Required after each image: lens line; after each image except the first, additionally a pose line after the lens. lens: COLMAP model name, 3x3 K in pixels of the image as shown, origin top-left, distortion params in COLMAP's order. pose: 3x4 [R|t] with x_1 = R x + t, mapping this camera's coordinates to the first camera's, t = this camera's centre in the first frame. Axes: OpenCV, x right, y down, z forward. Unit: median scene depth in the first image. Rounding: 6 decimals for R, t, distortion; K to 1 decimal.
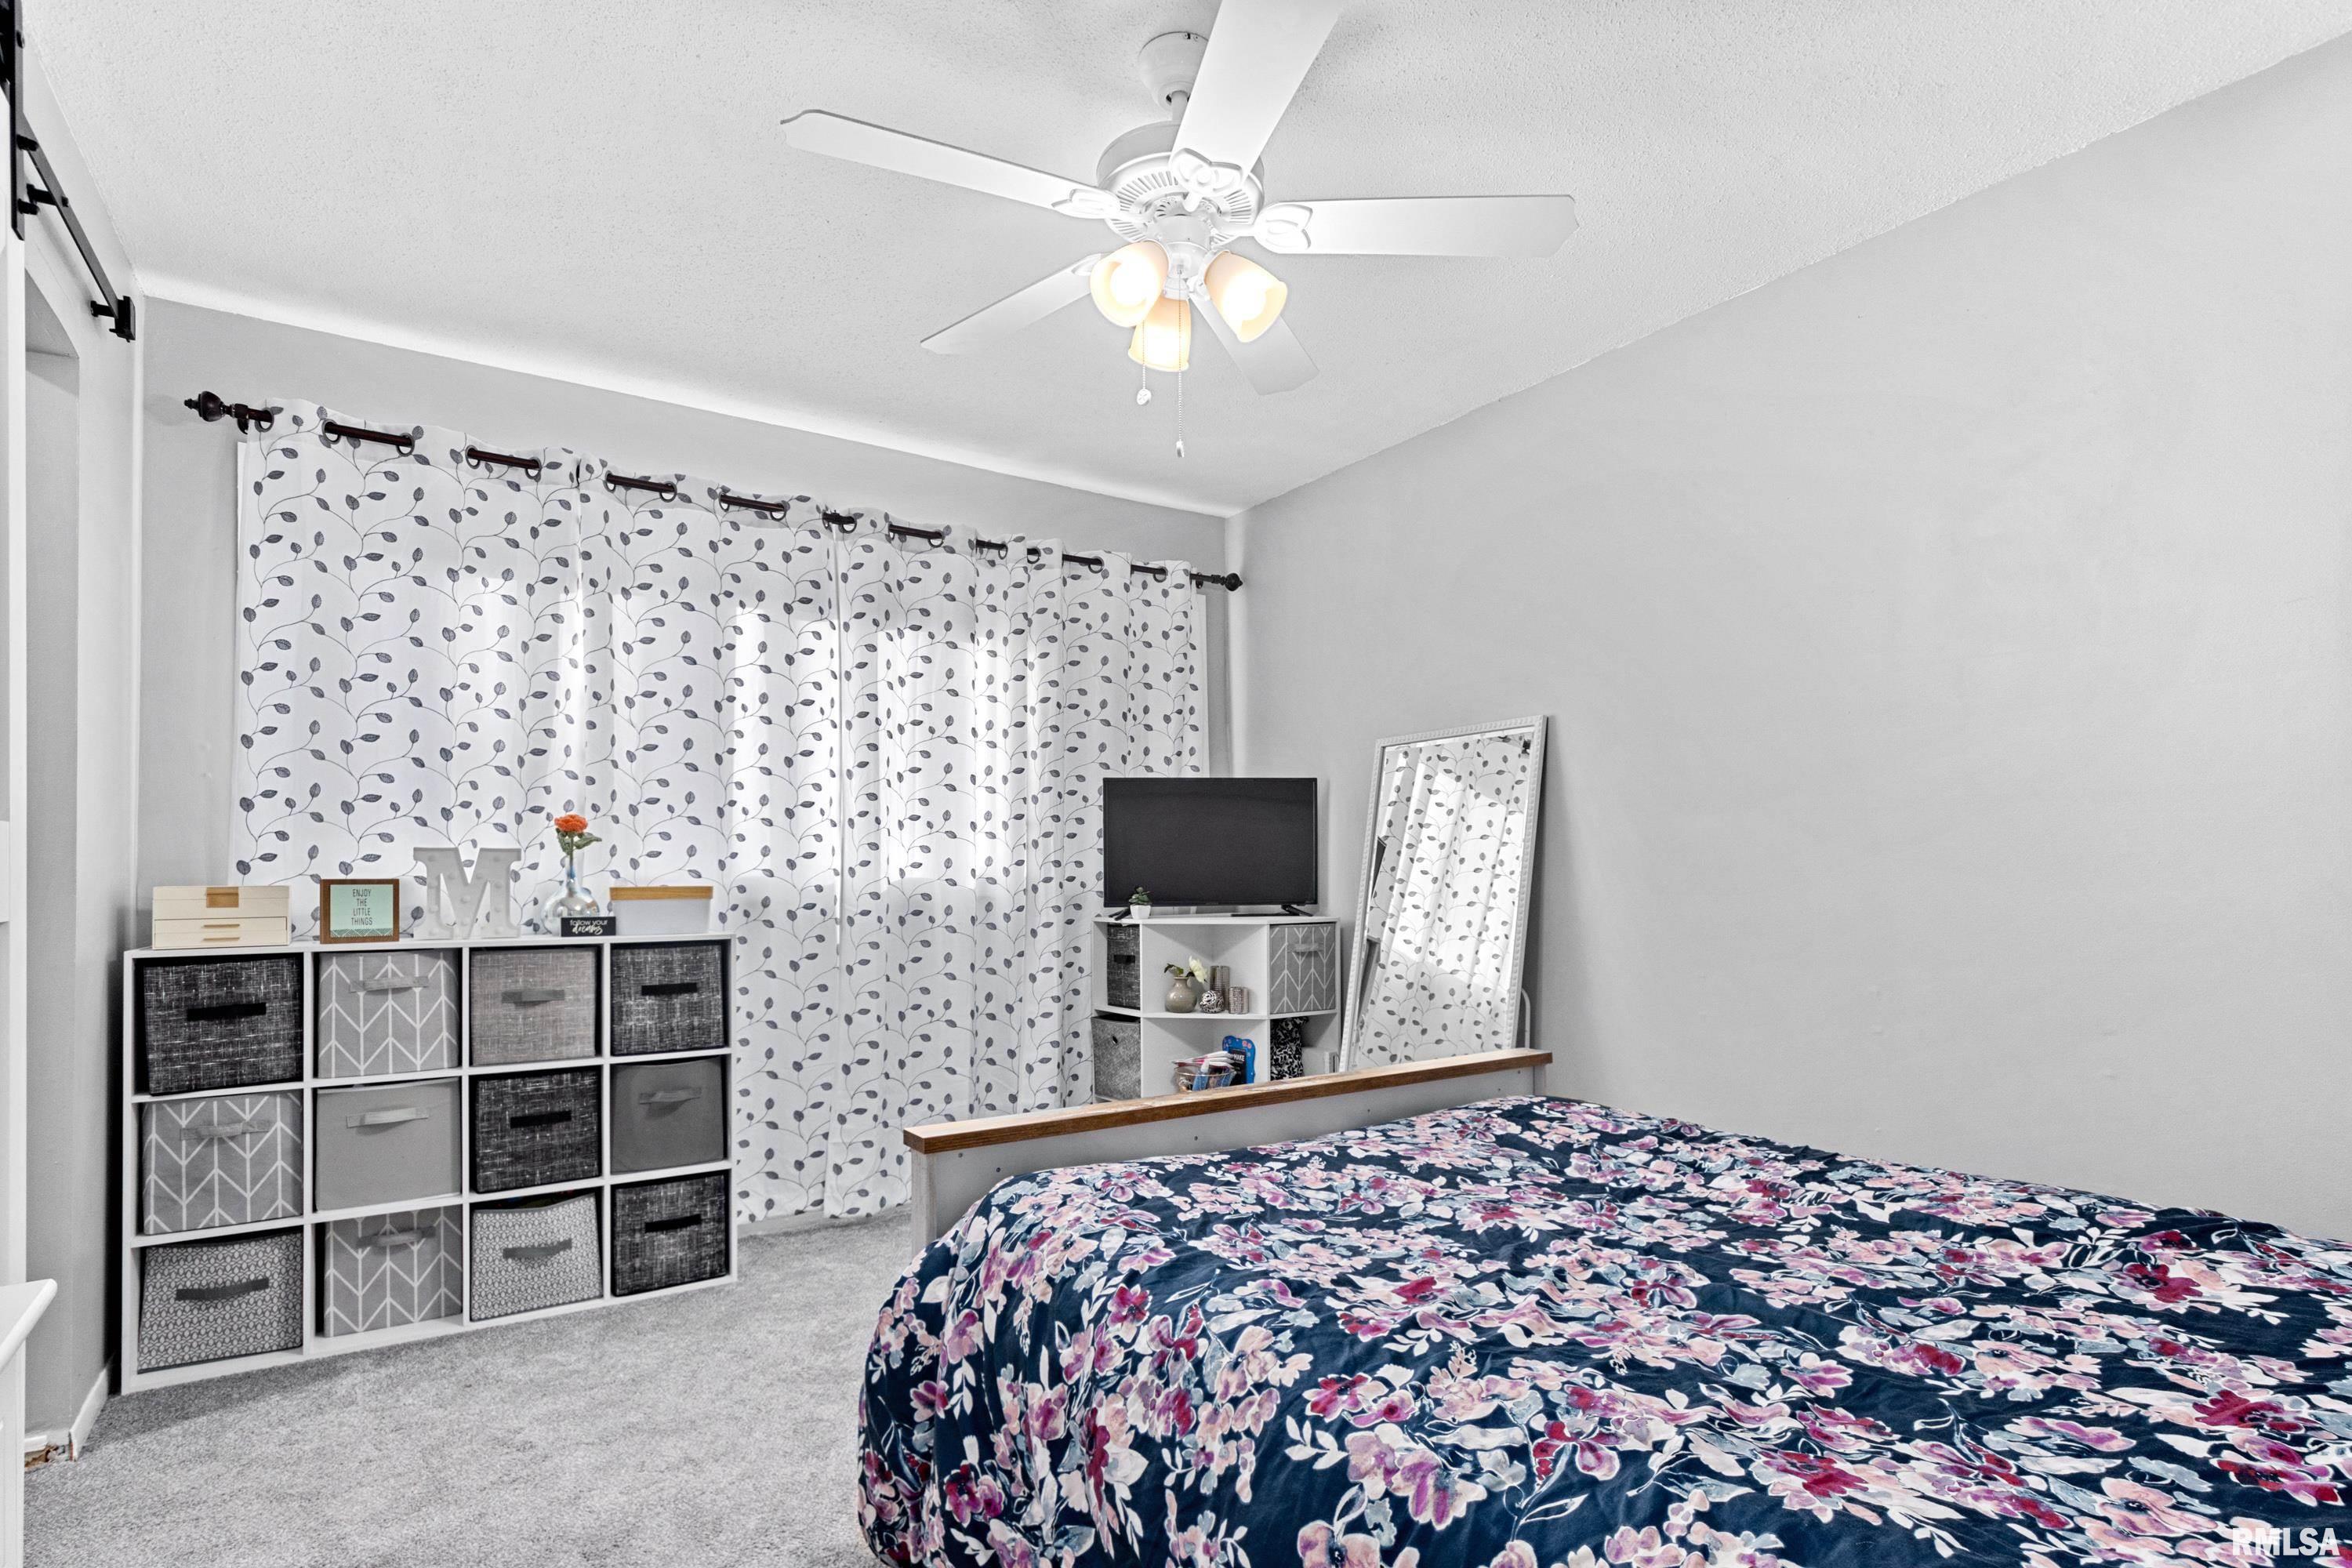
lens RADIAL K [[1195.8, 0, 1167.1], [0, 1195.8, 850.0], [0, 0, 1]] dist [0.026380, -0.030504]
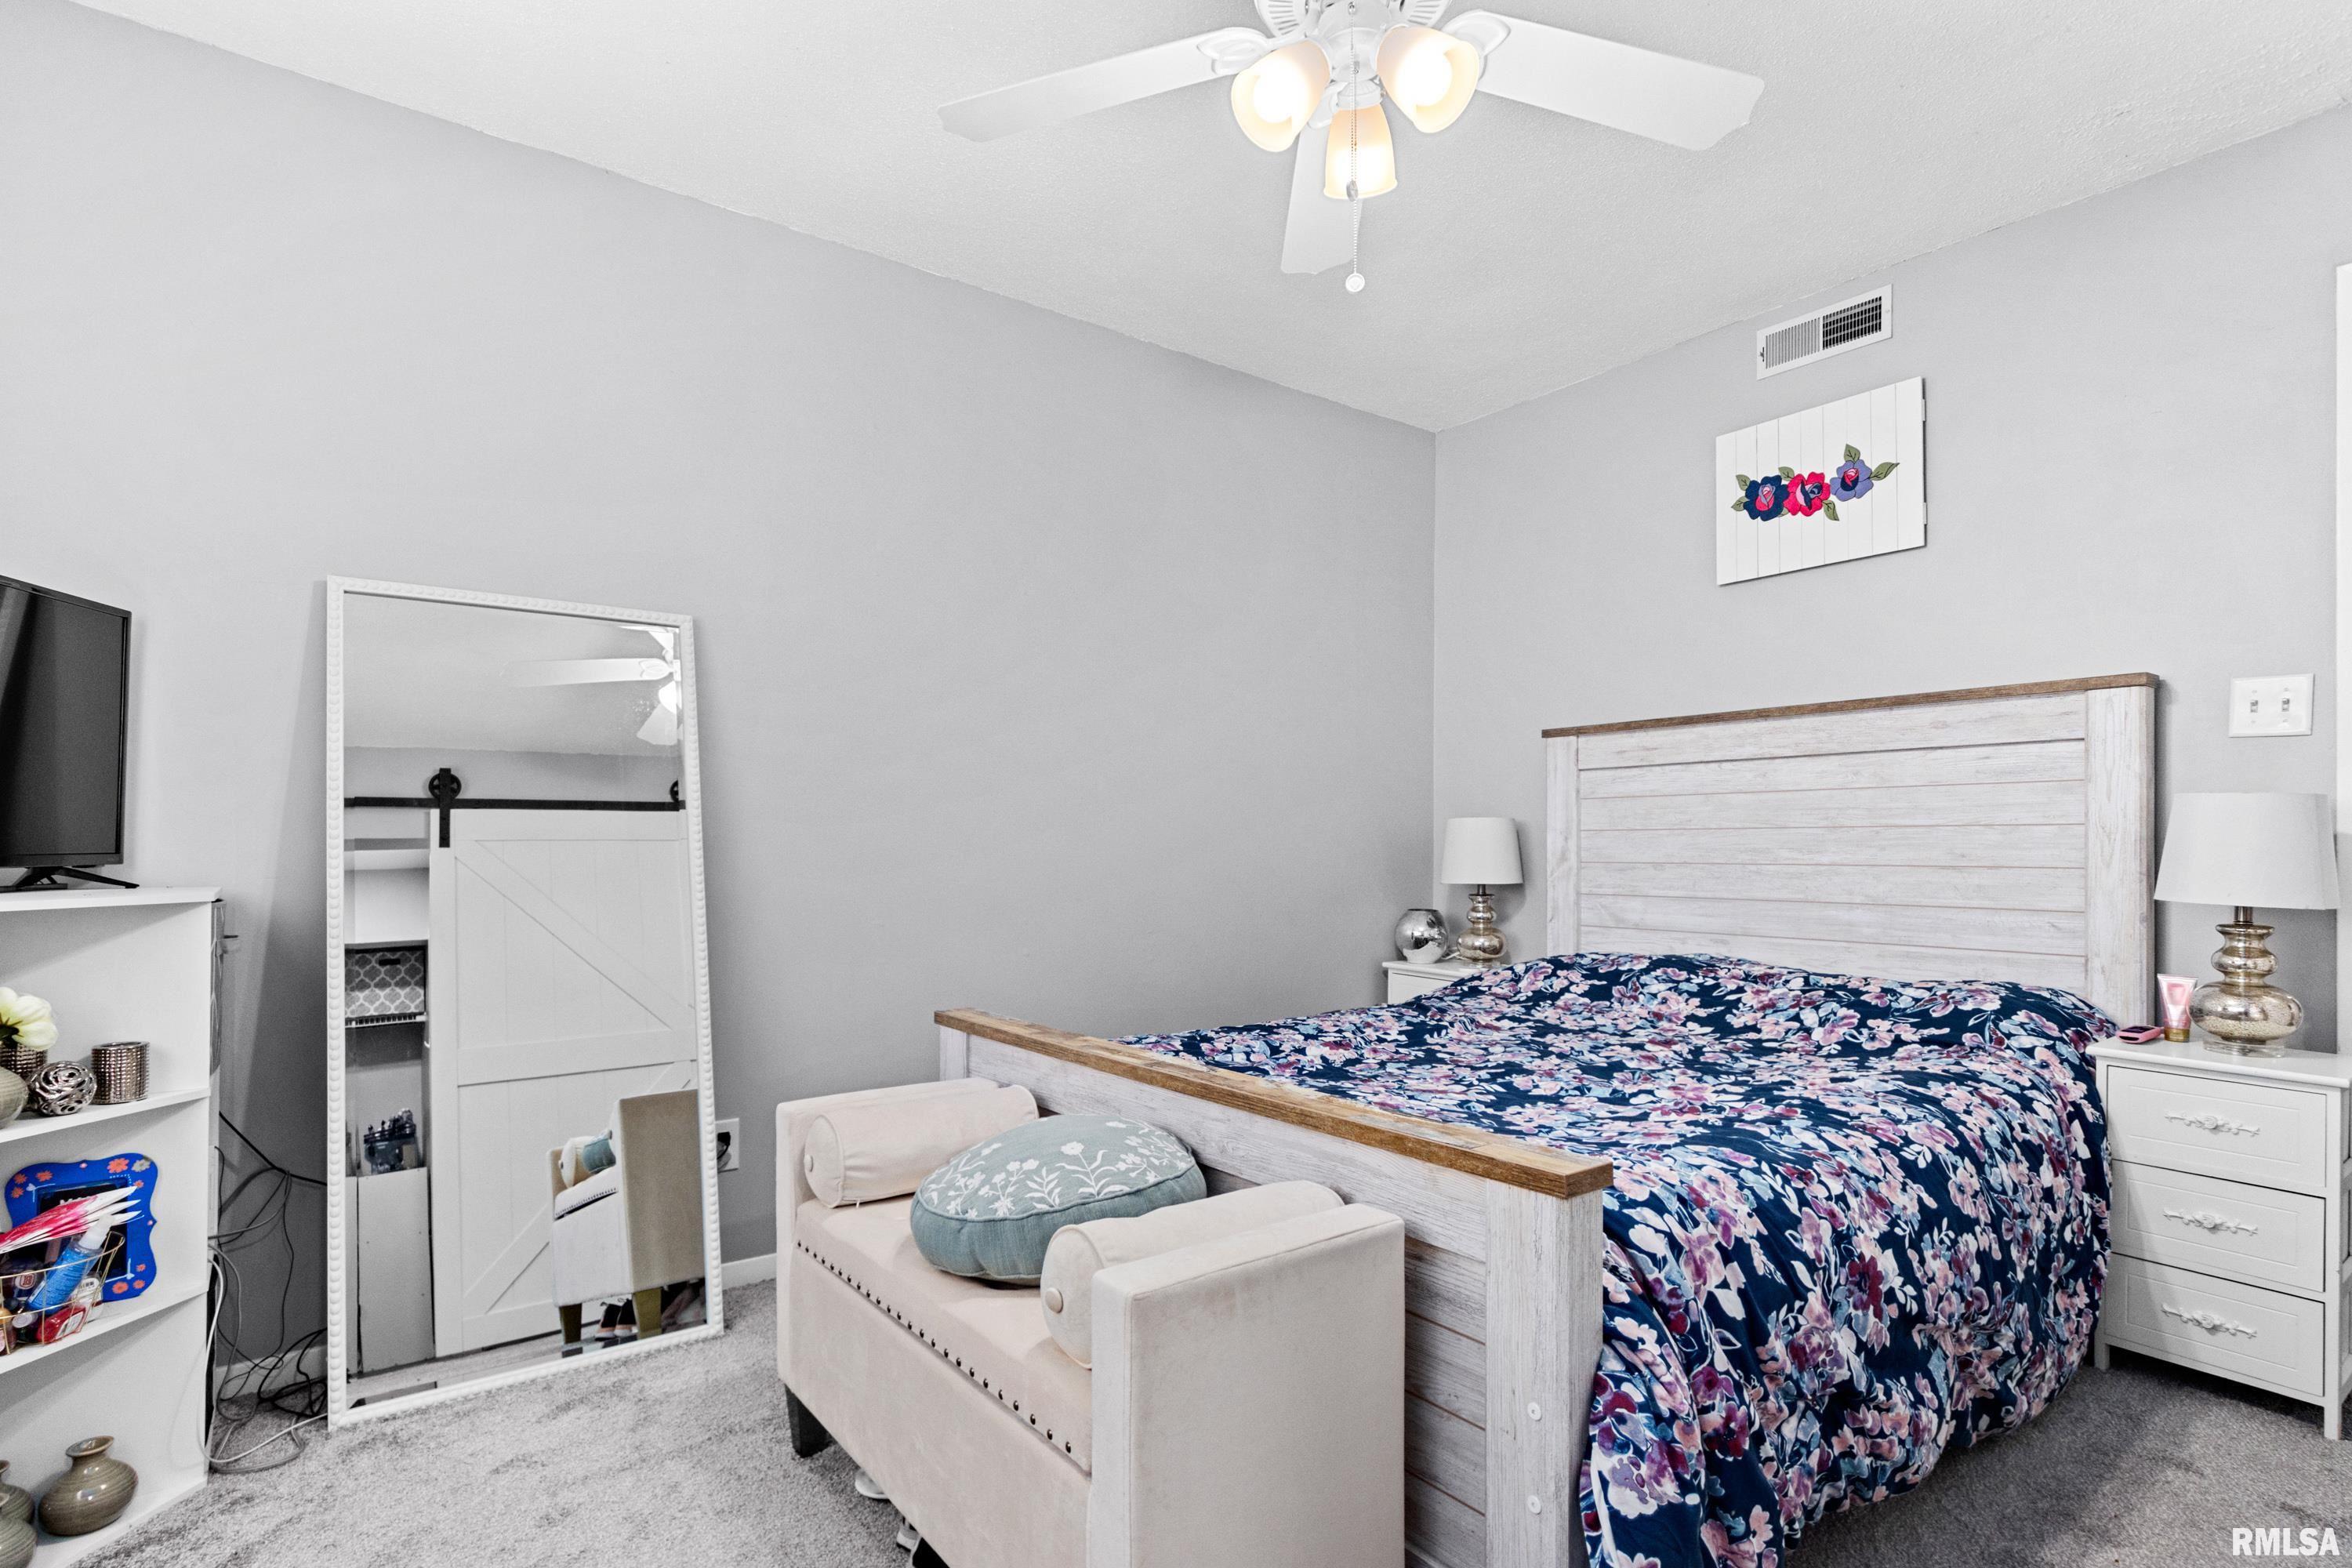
lens RADIAL K [[1195.8, 0, 1167.1], [0, 1195.8, 850.0], [0, 0, 1]] dist [0.026380, -0.030504]
pose [[-0.044300, -0.002511, 0.999015, -1.103894], [-0.006252, 0.999978, 0.002236, 0.067879], [-0.998999, -0.006146, -0.044315, 1.589089]]
